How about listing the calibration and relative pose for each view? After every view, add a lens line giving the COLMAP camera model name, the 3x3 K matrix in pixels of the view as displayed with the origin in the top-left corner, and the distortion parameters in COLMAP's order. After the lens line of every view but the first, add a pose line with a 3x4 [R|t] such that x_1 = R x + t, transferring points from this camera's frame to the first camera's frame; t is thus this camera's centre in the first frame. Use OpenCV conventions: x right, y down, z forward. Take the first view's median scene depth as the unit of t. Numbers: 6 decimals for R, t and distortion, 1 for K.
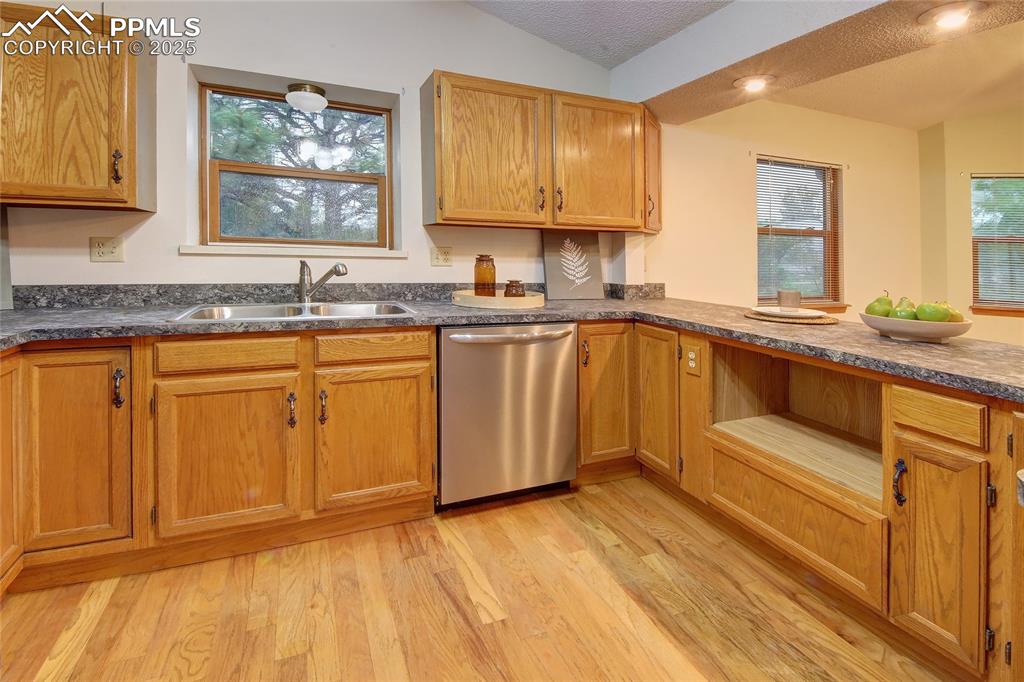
lens RADIAL K [[519.1, 0, 541.6], [0, 519.1, 250.4], [0, 0, 1]] dist [0.025809, -0.009601]
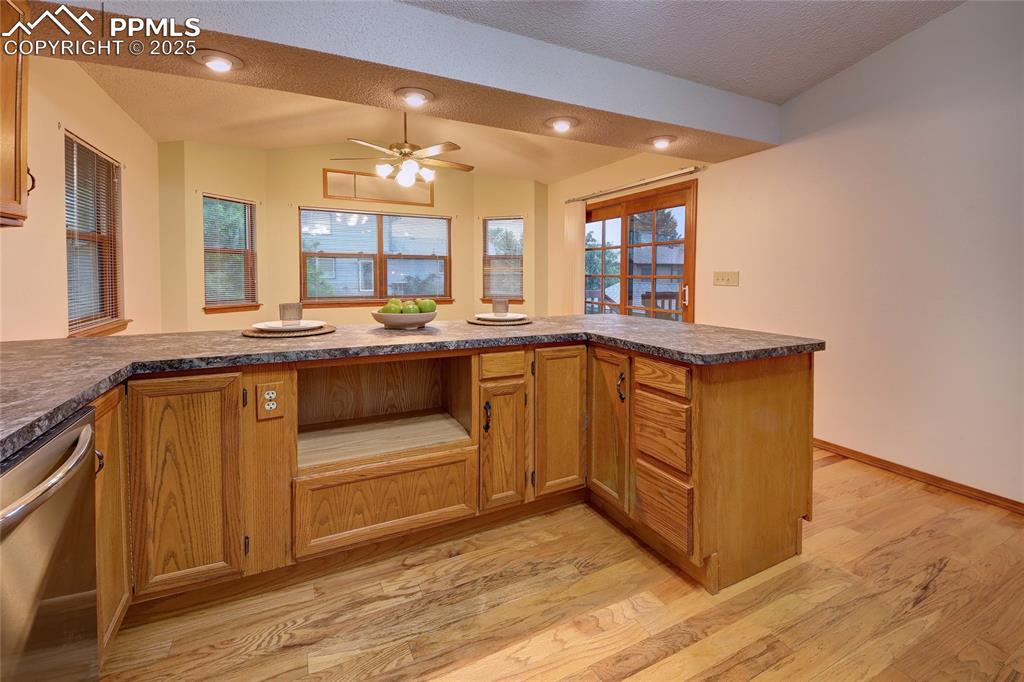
lens RADIAL K [[466.6, 0, 494.5], [0, 466.6, 256.9], [0, 0, 1]] dist [-0.000880, -0.003463]
pose [[-0.048470, 0.006413, 0.998804, -0.395572], [-0.010684, 0.999919, -0.006939, -0.006726], [-0.998767, -0.011007, -0.048398, 0.624515]]
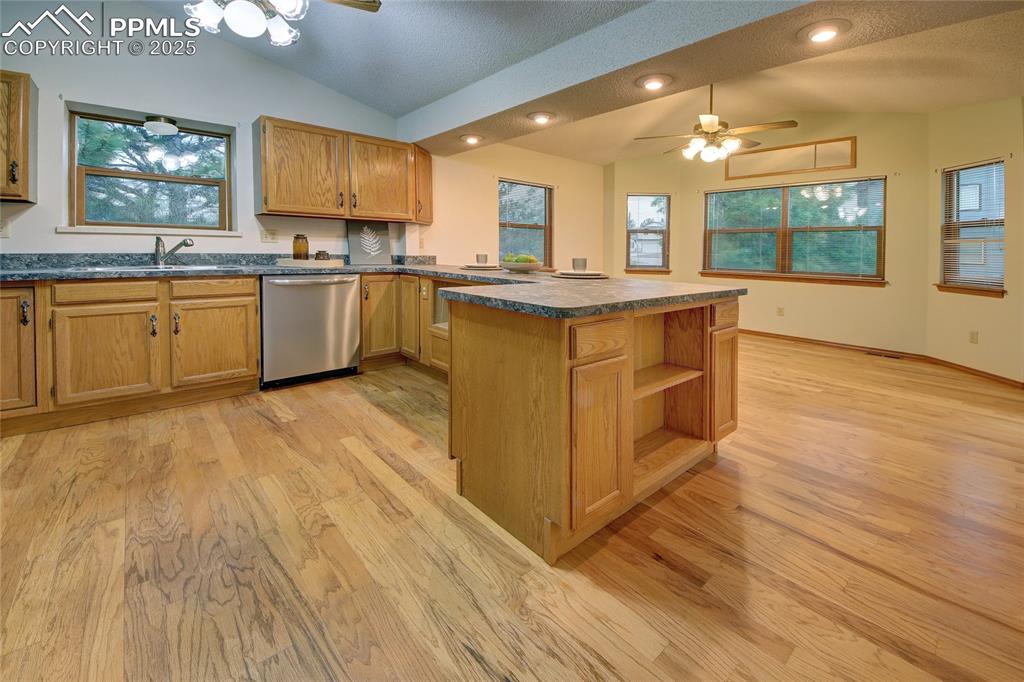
lens RADIAL K [[423.6, 0, 542.9], [0, 423.6, 245.3], [0, 0, 1]] dist [0.009204, -0.007805]
pose [[0.944974, -0.004981, 0.327107, 0.185812], [0.004037, 0.999986, 0.003564, 0.044461], [-0.327120, -0.002047, 0.944980, -0.508989]]
